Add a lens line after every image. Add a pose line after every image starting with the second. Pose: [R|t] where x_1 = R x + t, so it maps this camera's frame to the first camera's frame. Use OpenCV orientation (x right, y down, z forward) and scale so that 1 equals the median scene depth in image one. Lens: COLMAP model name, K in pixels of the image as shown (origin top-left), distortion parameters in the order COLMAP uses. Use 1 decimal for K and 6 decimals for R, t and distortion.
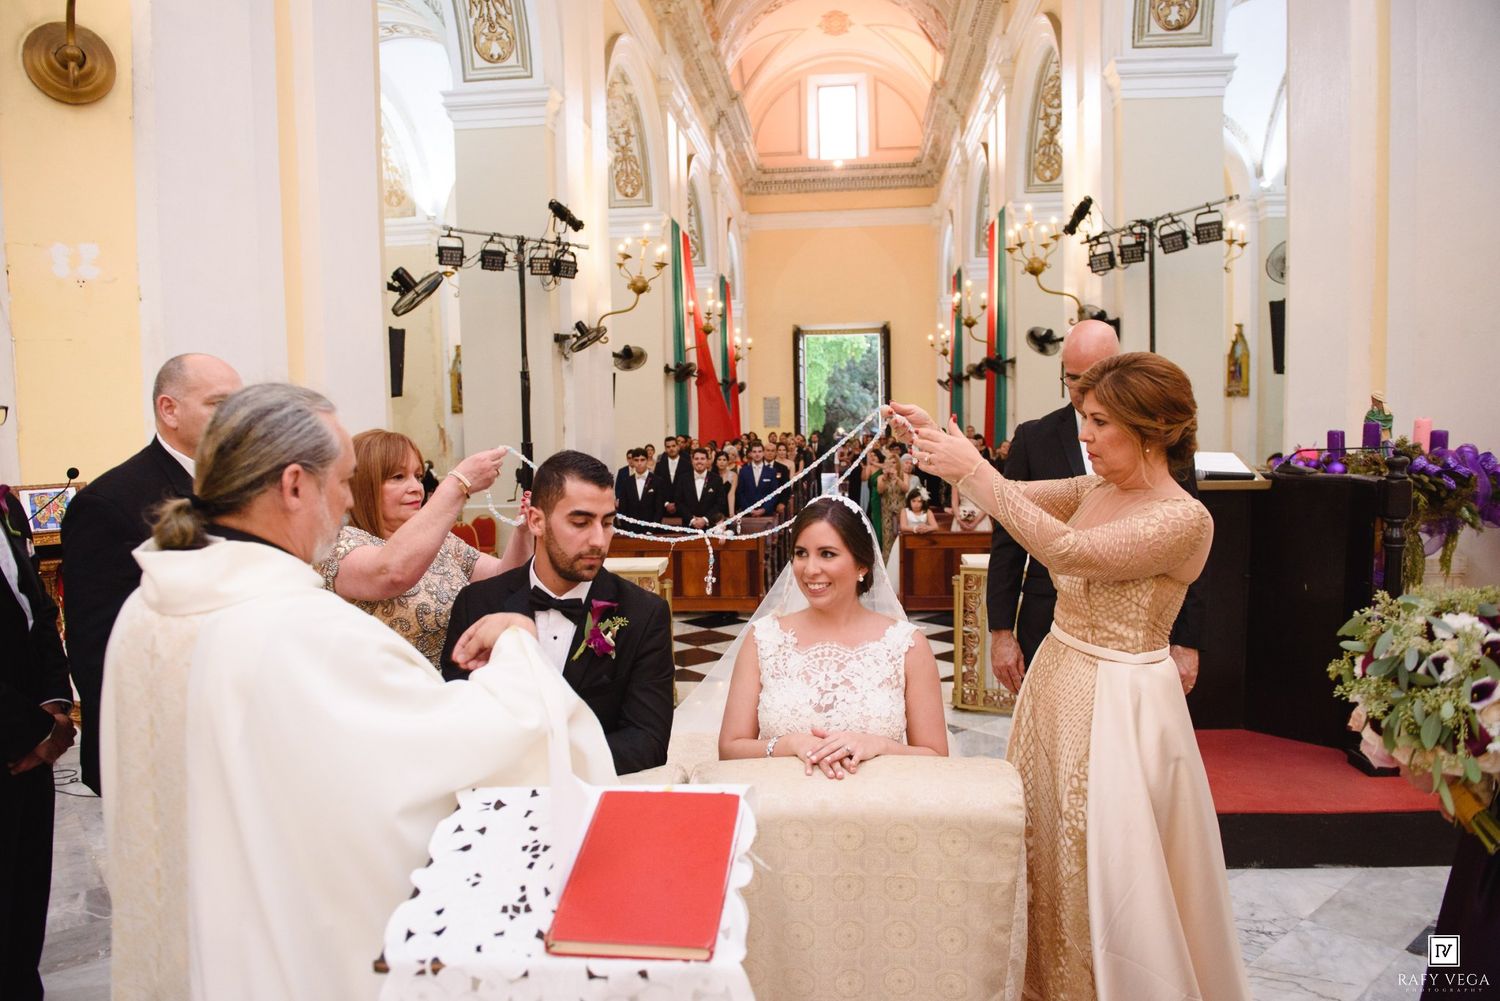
lens RADIAL K [[1026.4, 0, 745.8], [0, 1026.4, 501.6], [0, 0, 1]] dist [-0.047976, -0.003823]
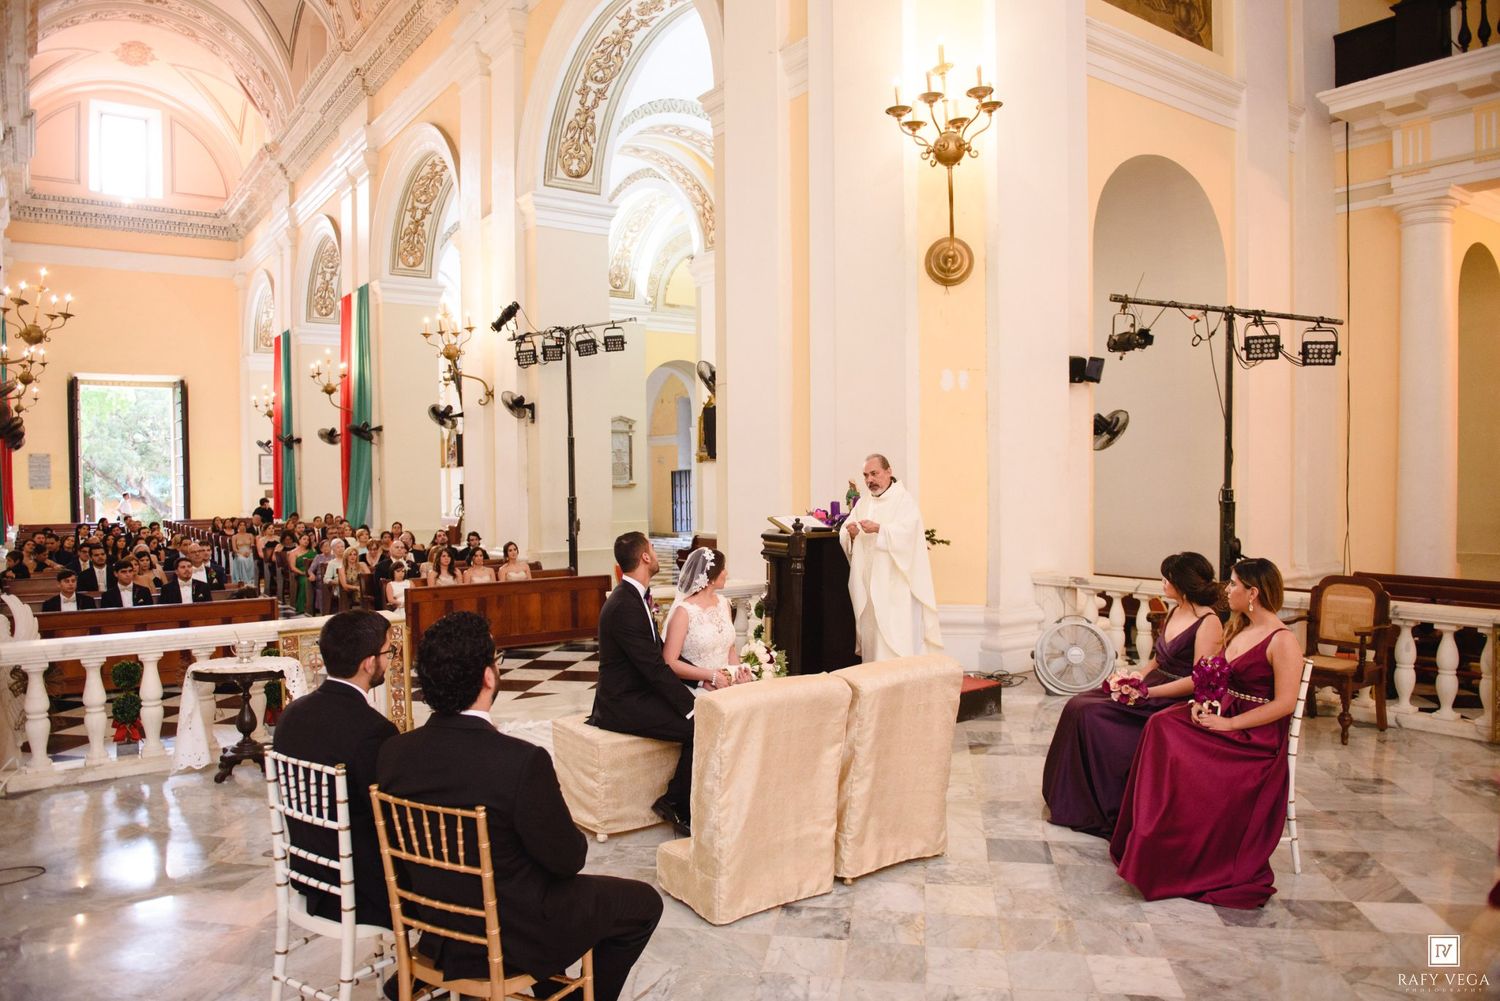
lens RADIAL K [[1026.4, 0, 745.8], [0, 1026.4, 501.6], [0, 0, 1]] dist [-0.047976, -0.003823]
pose [[0.755976, -0.002769, 0.654593, -0.206115], [0.041348, 0.998196, -0.043529, -0.000605], [-0.653292, 0.059973, 0.754727, -0.063837]]
